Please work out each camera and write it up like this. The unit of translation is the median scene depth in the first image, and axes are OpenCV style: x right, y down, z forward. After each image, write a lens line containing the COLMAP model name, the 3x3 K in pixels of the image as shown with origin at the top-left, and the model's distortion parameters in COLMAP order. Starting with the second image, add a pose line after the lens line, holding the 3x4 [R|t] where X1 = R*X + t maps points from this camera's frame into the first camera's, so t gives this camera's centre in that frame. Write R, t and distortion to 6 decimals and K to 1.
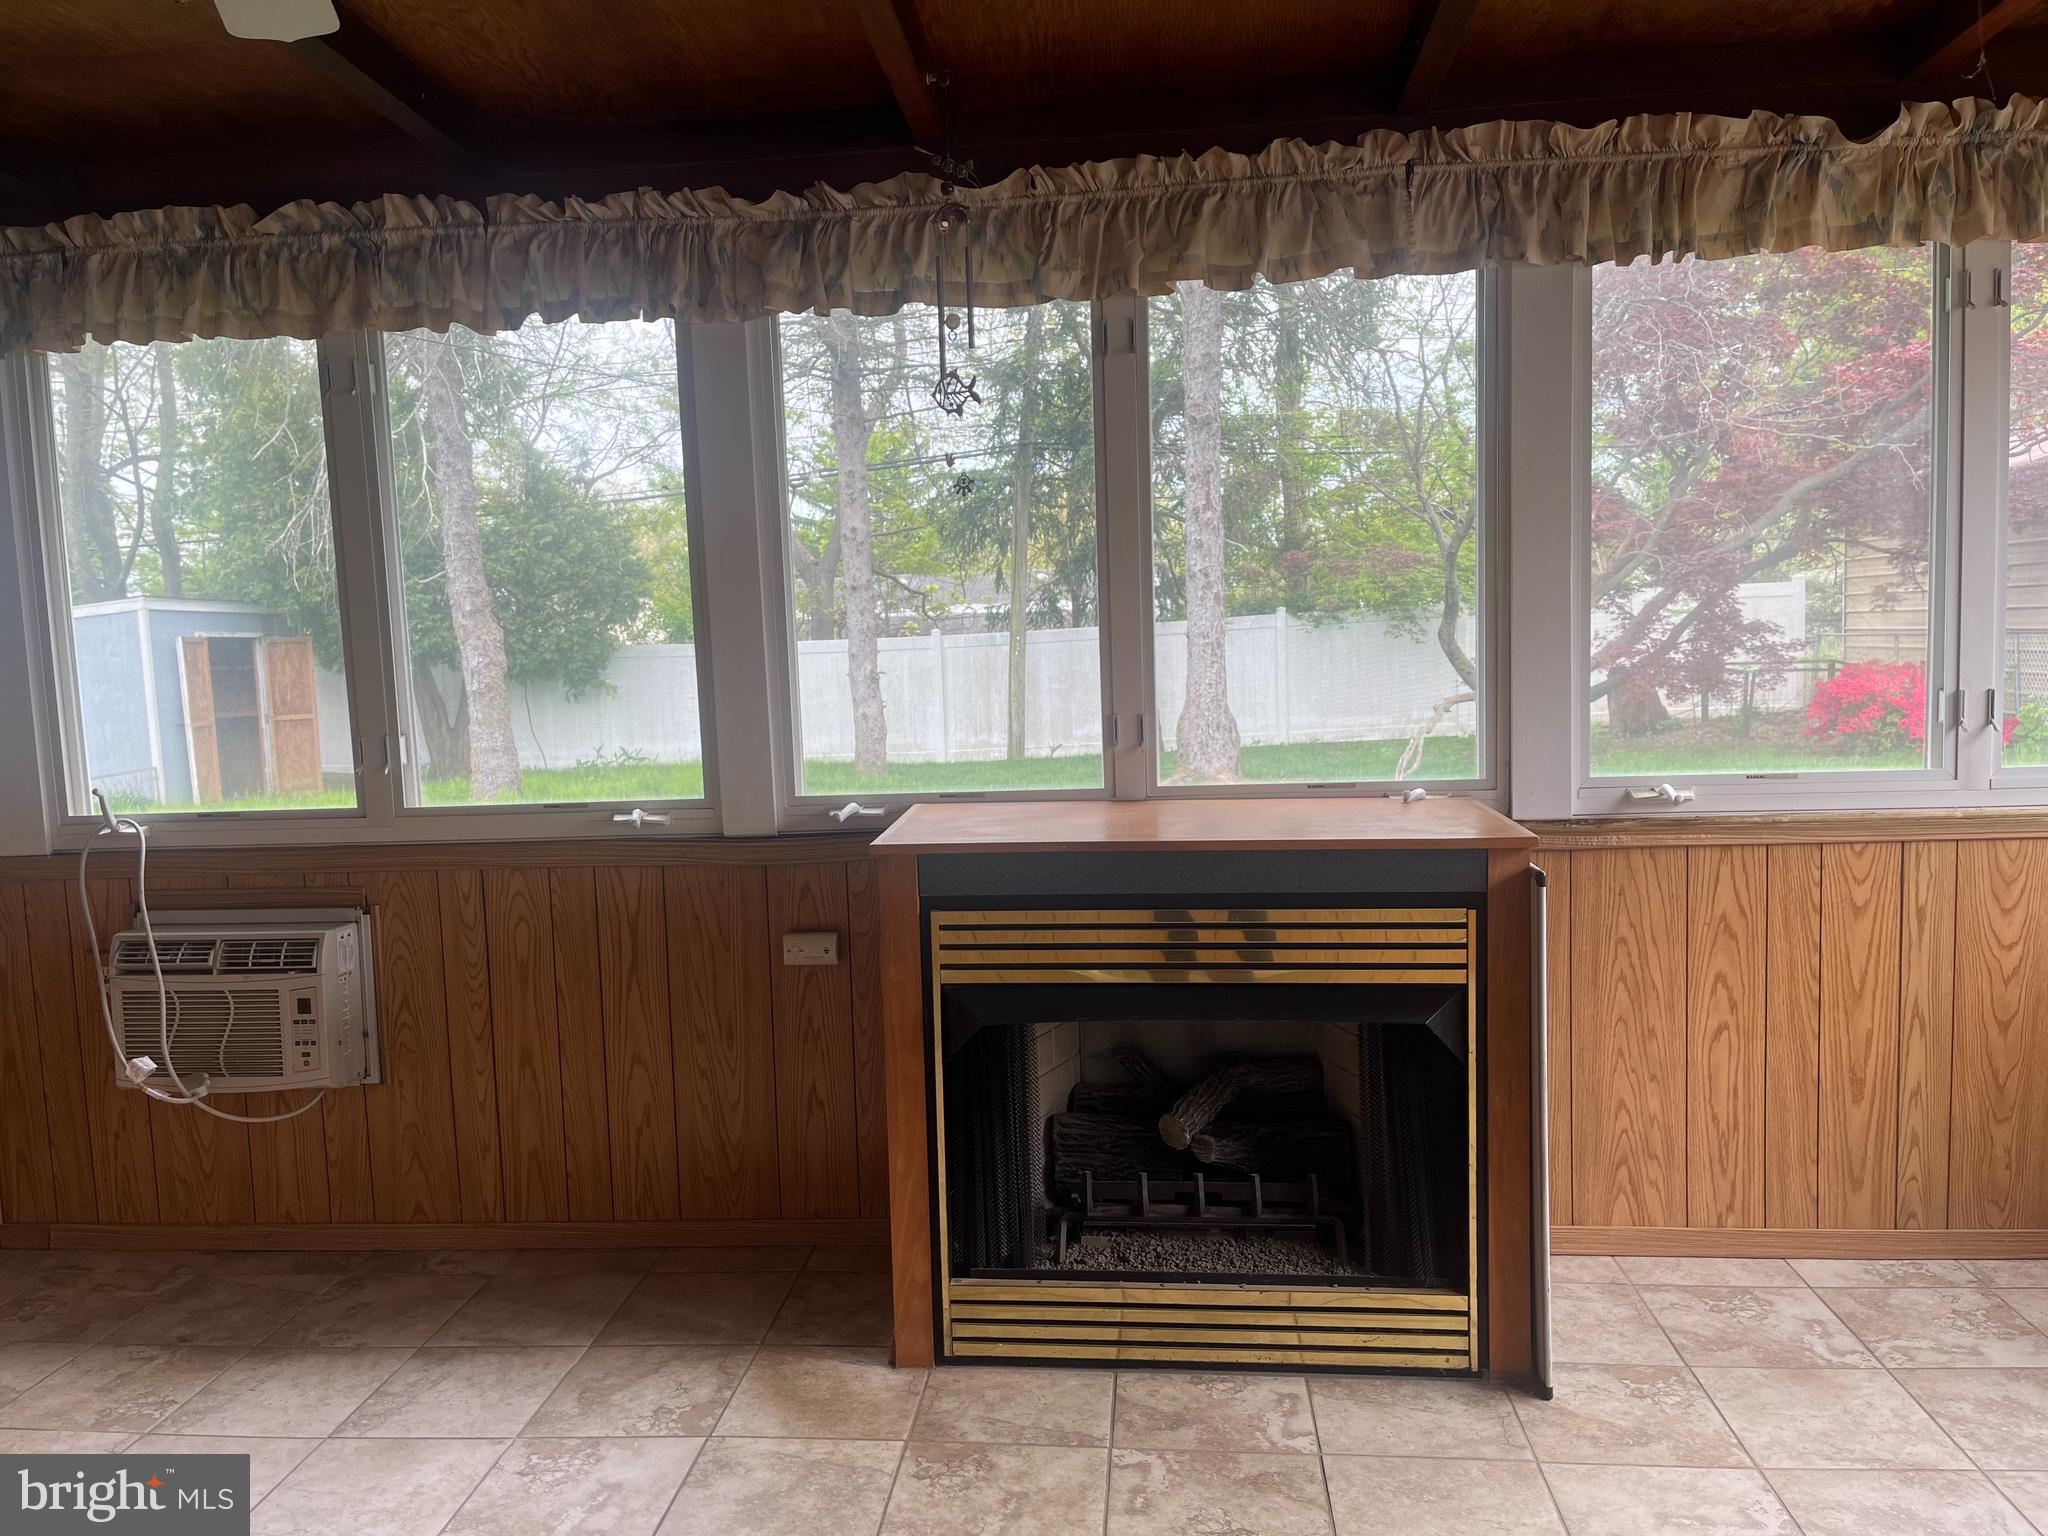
lens RADIAL K [[1541.8, 0, 1017.2], [0, 1541.8, 780.3], [0, 0, 1]] dist [0.073583, -0.101843]
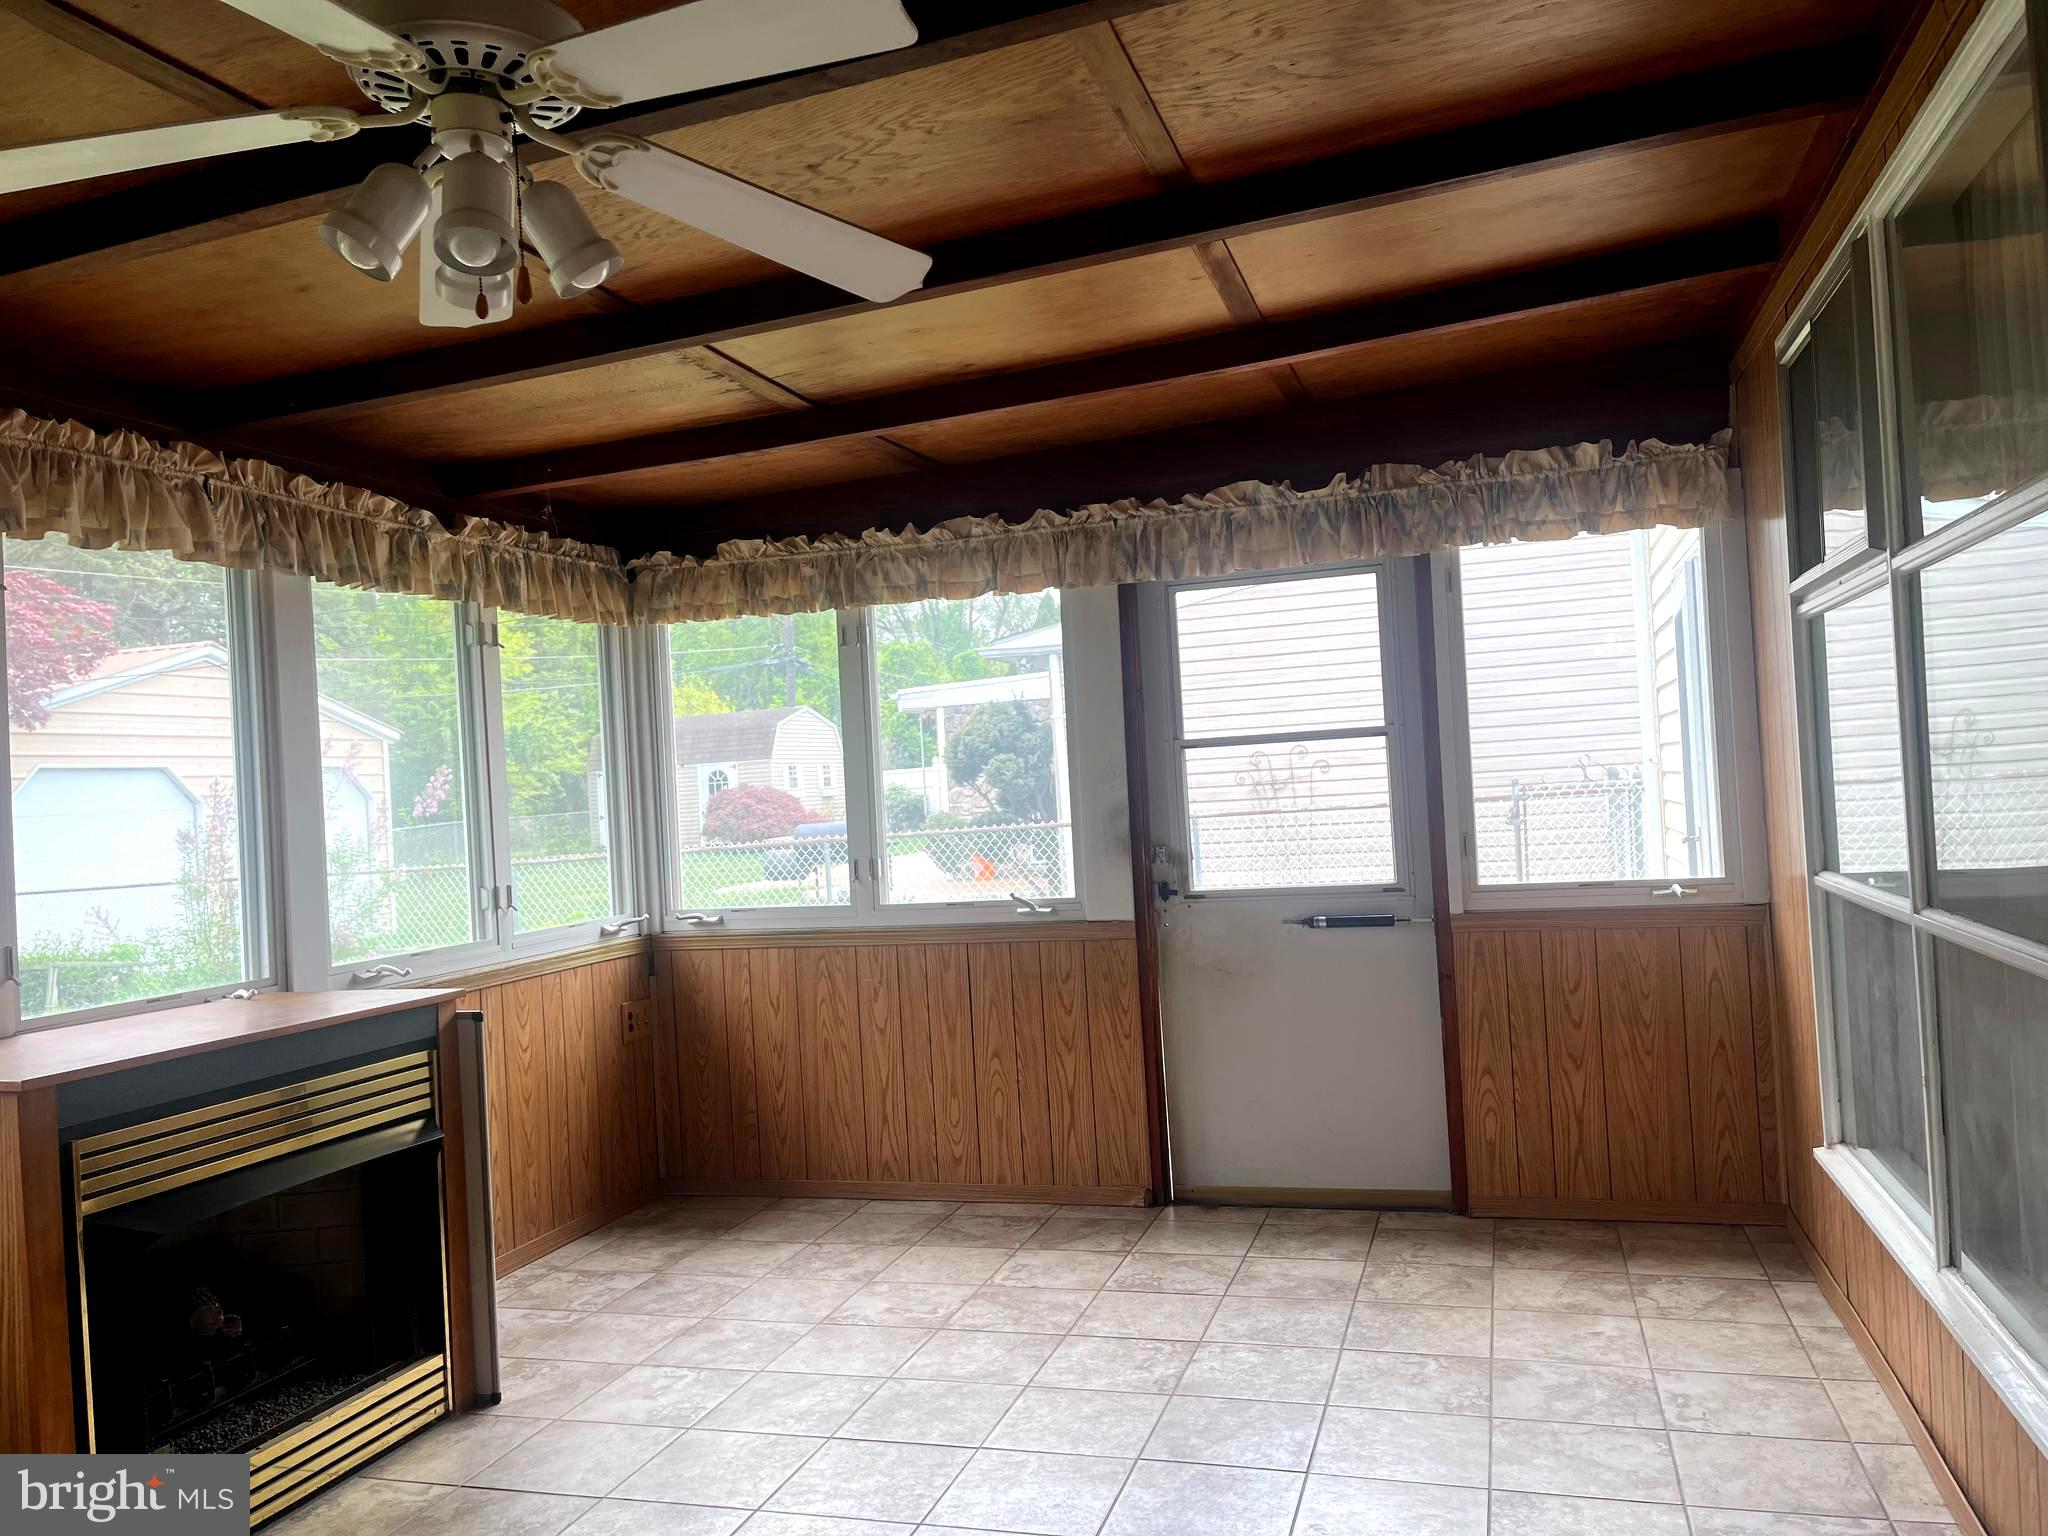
lens RADIAL K [[1541.8, 0, 1021.6], [0, 1541.8, 770.3], [0, 0, 1]] dist [0.073583, -0.101843]
pose [[0.196781, 0.036400, 0.979772, -0.880857], [0.149552, 0.986503, -0.066686, 0.010303], [-0.968975, 0.159649, 0.188681, 0.203086]]
